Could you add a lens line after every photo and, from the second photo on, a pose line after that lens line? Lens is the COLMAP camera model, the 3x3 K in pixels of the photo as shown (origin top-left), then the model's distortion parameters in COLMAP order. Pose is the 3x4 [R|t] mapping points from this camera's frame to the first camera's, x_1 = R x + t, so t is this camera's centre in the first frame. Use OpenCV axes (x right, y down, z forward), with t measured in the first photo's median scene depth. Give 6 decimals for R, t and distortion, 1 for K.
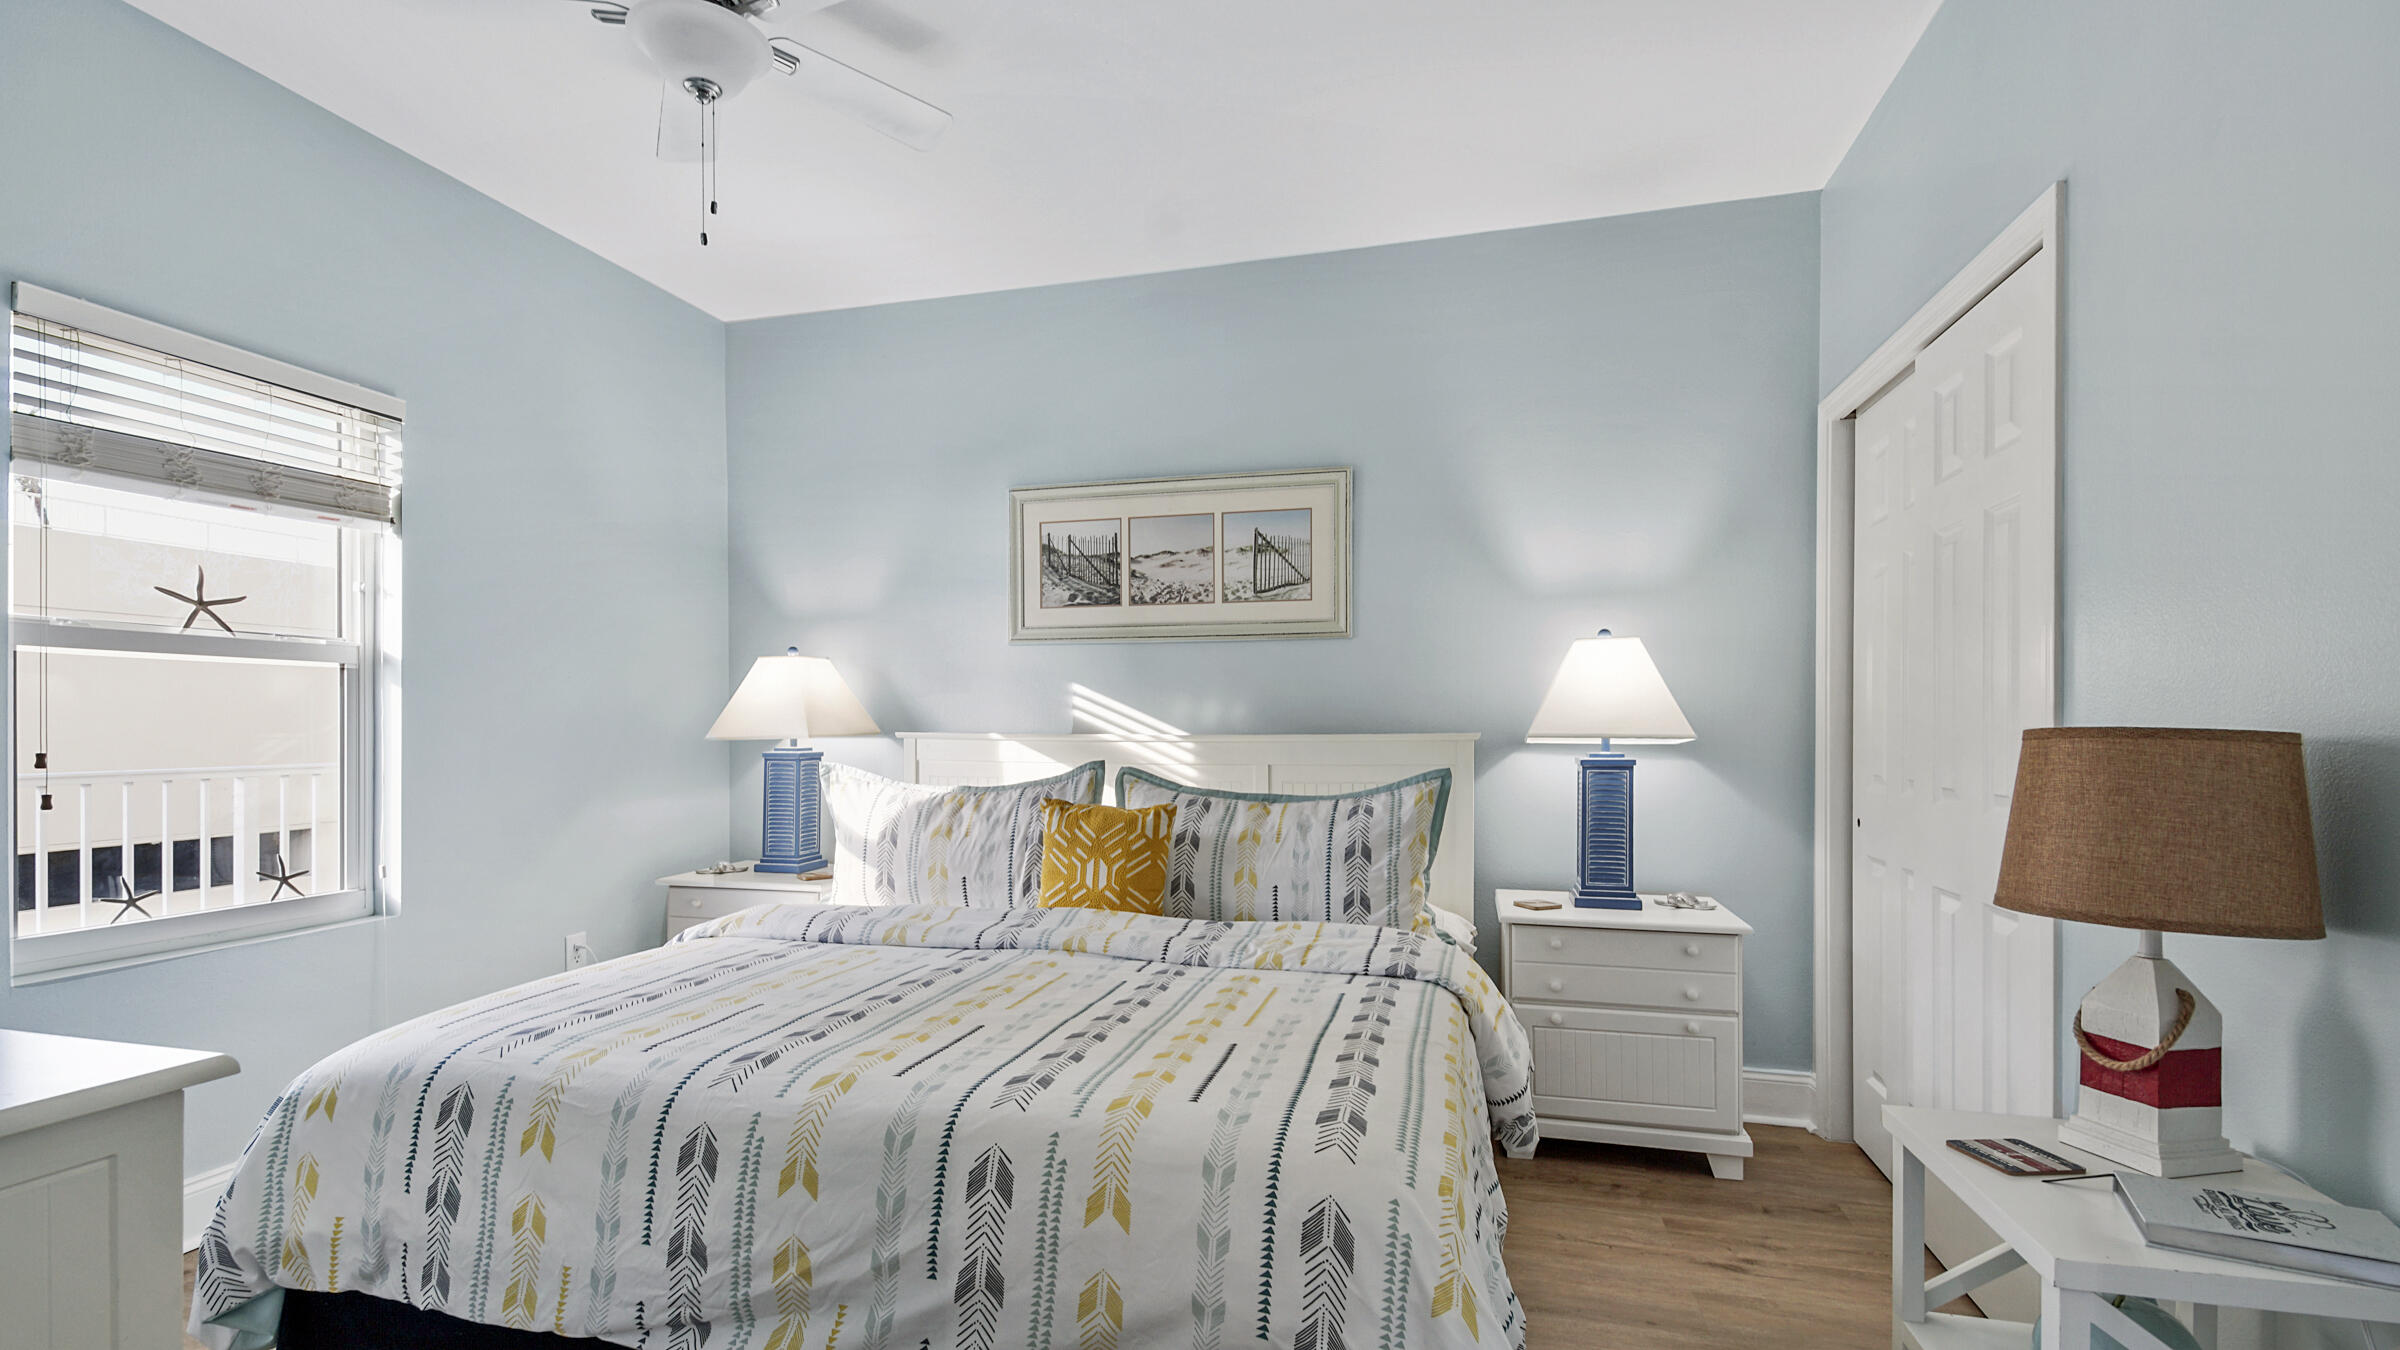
lens RADIAL K [[1074.2, 0, 1196.9], [0, 1074.2, 710.5], [0, 0, 1]] dist [0.000524, -0.000024]
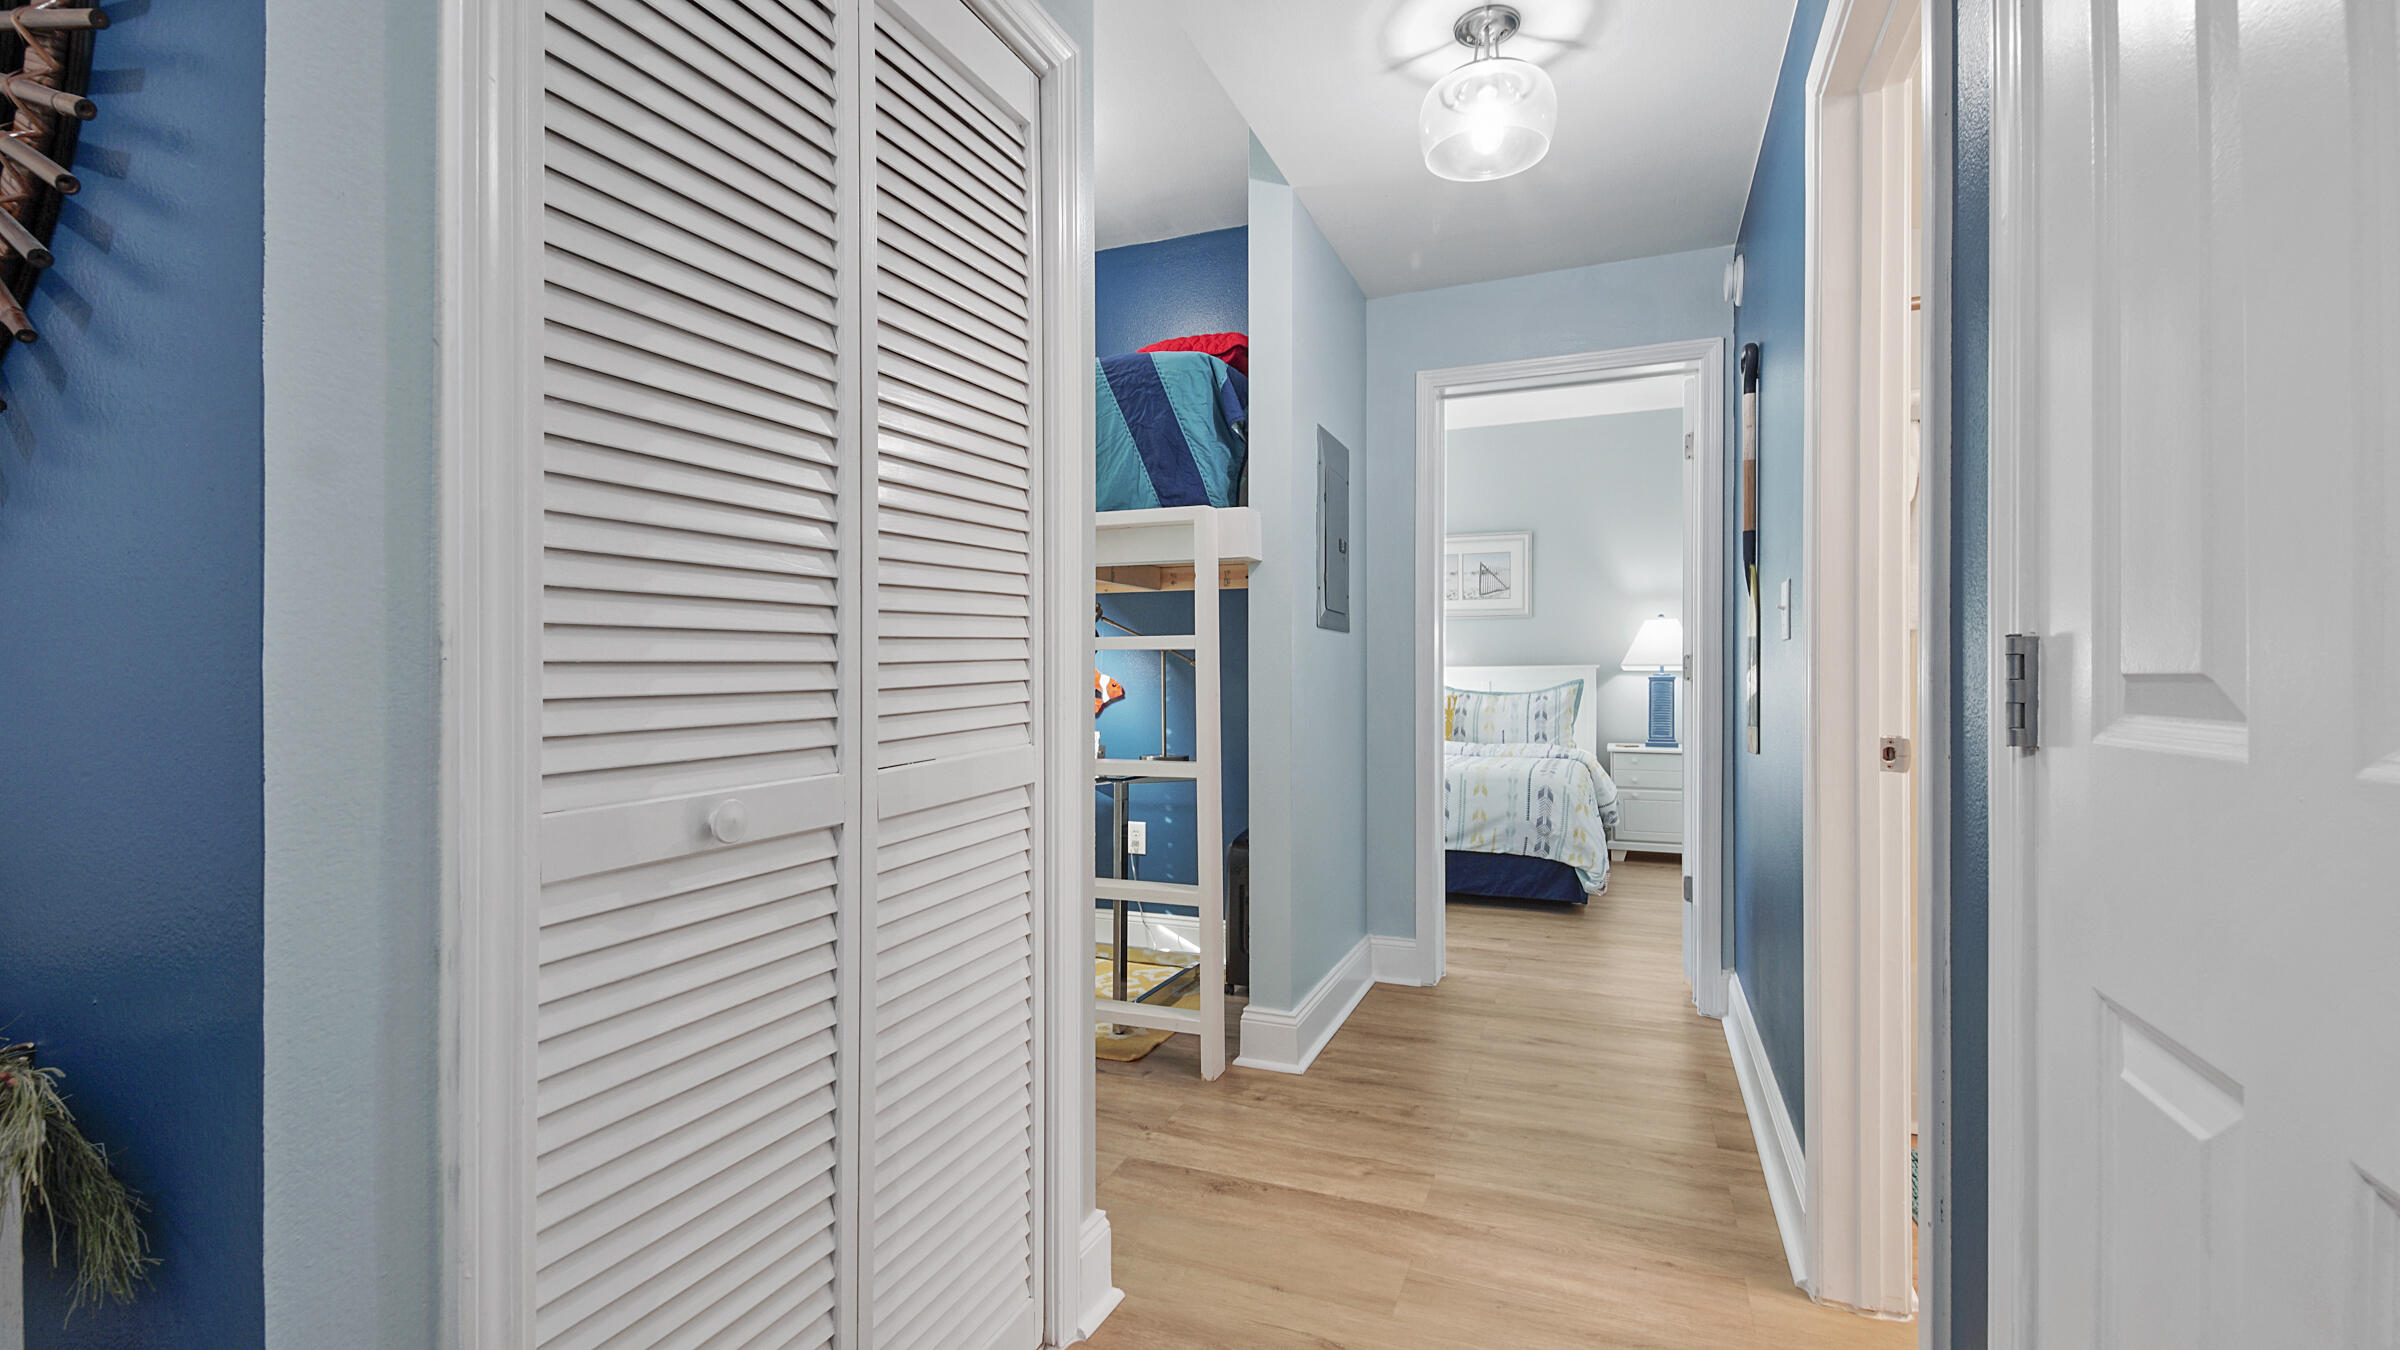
lens RADIAL K [[1048.3, 0, 1182.1], [0, 1048.3, 643.6], [0, 0, 1]] dist [0.045525, -0.026757]
pose [[0.990083, 0.000306, -0.140486, -0.294187], [-0.002210, 0.999908, -0.013392, 0.010132], [0.140469, 0.013569, 0.989992, -1.345171]]
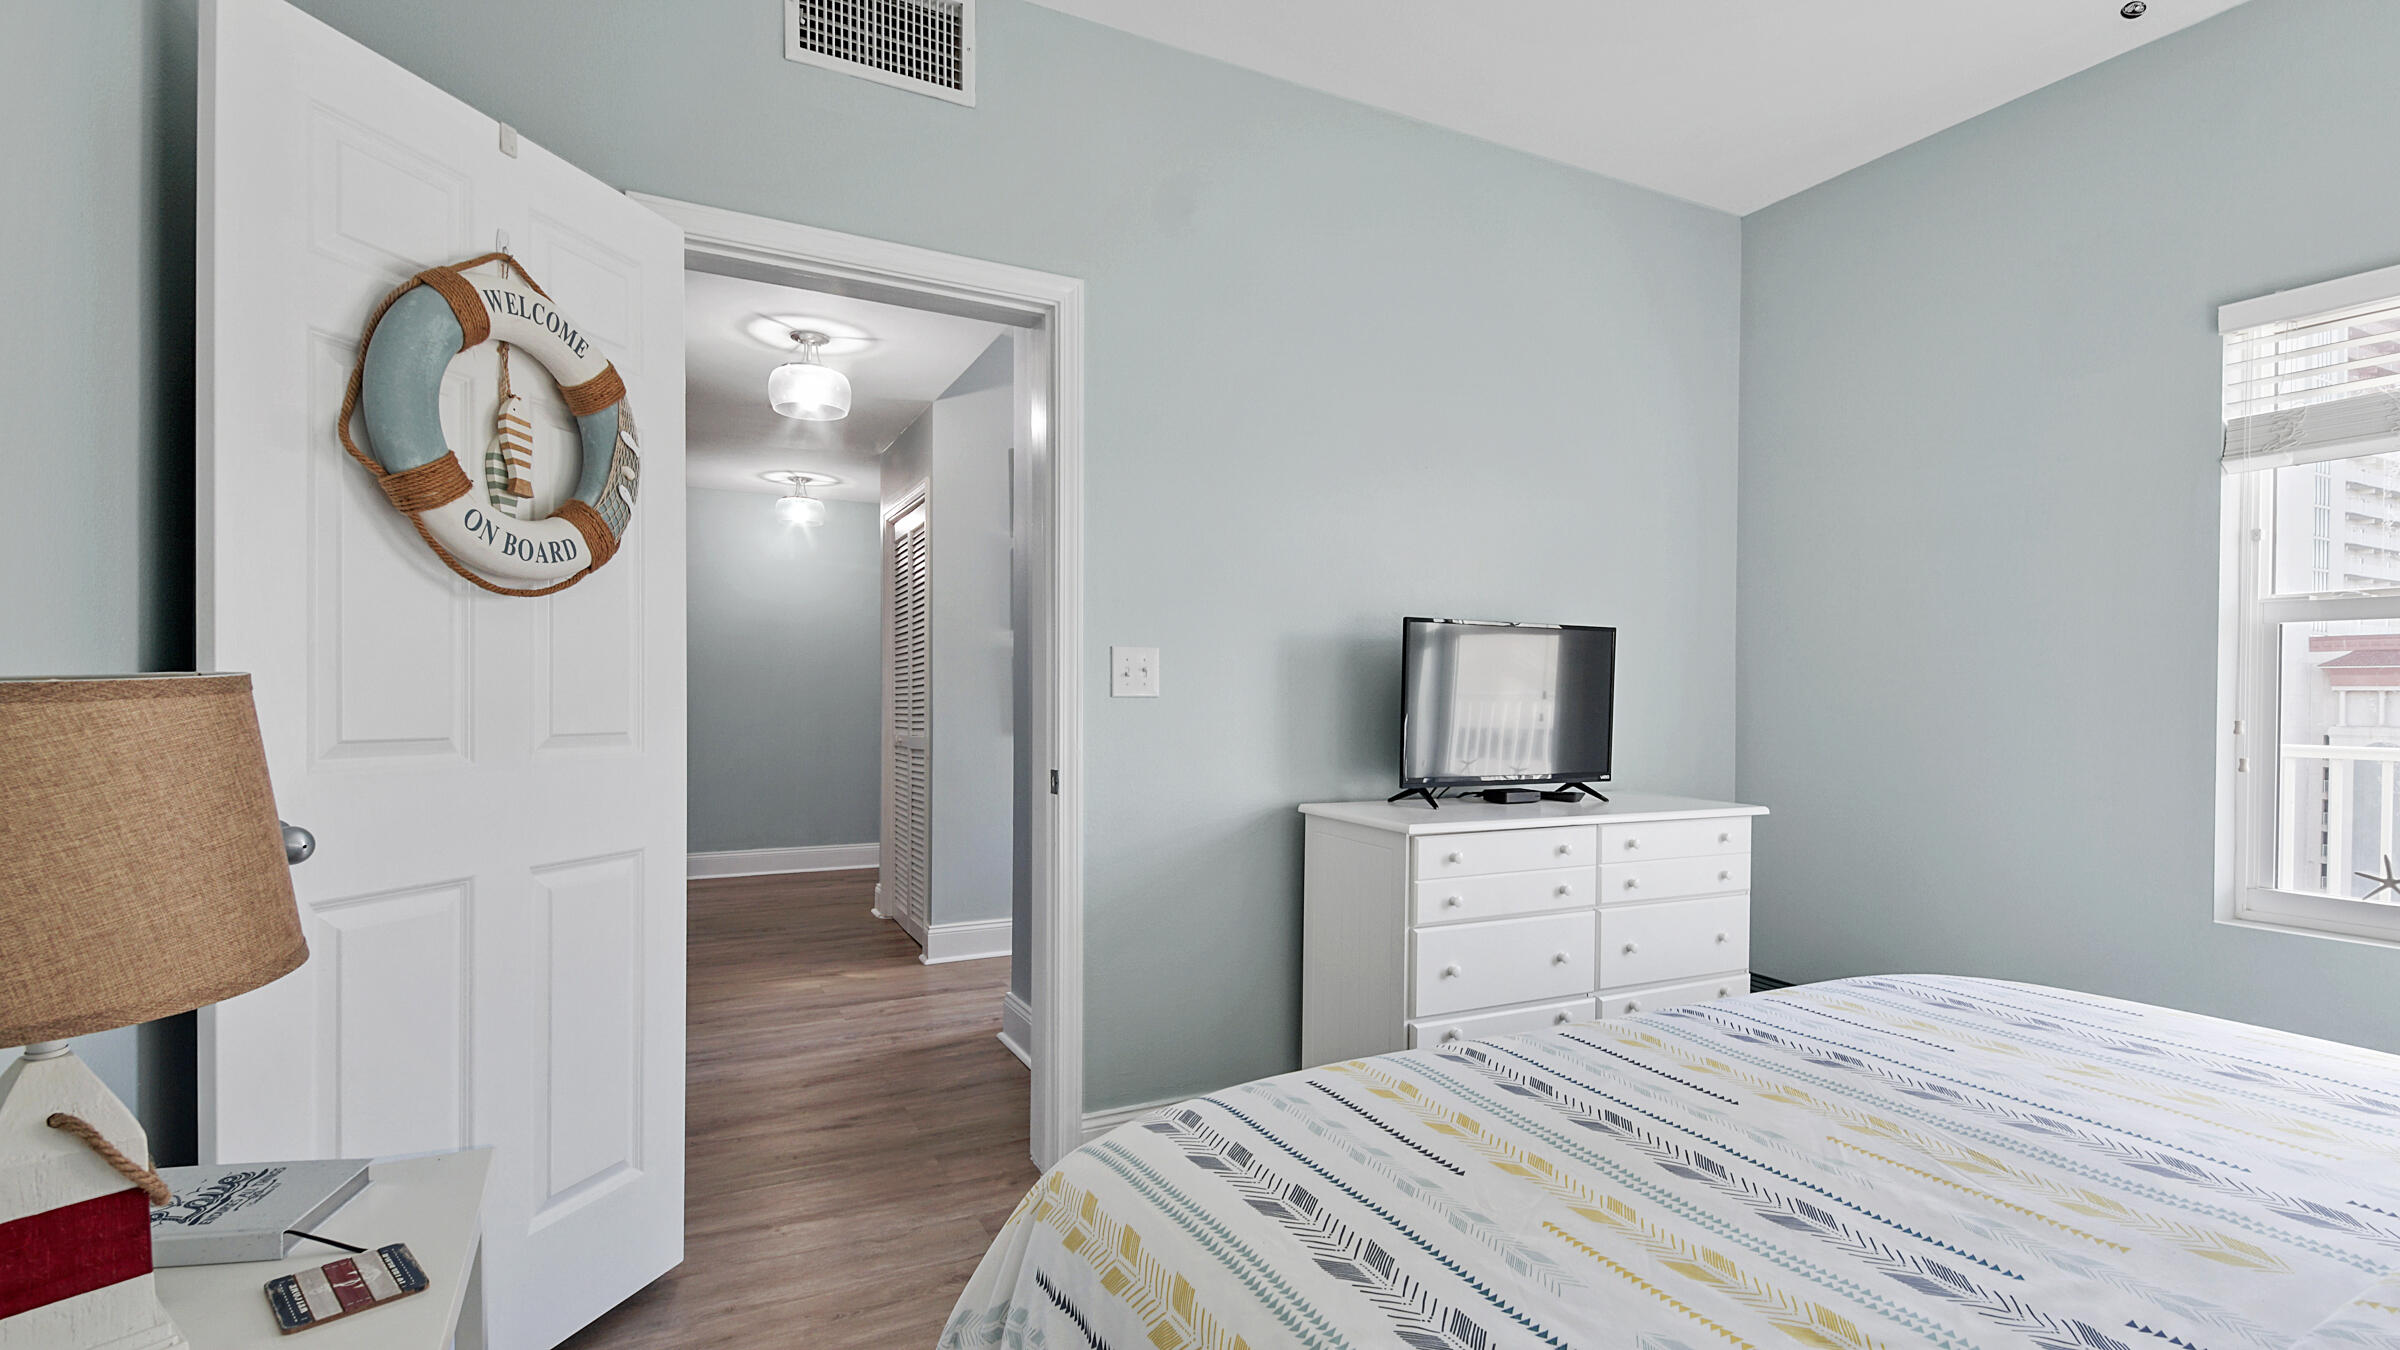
lens RADIAL K [[1074.2, 0, 1196.9], [0, 1074.2, 710.5], [0, 0, 1]] dist [0.000524, -0.000024]
pose [[-0.743667, 0.007525, -0.668508, 0.374047], [0.000415, 0.999942, 0.010794, 0.012884], [0.668550, 0.007750, -0.743626, 0.870432]]
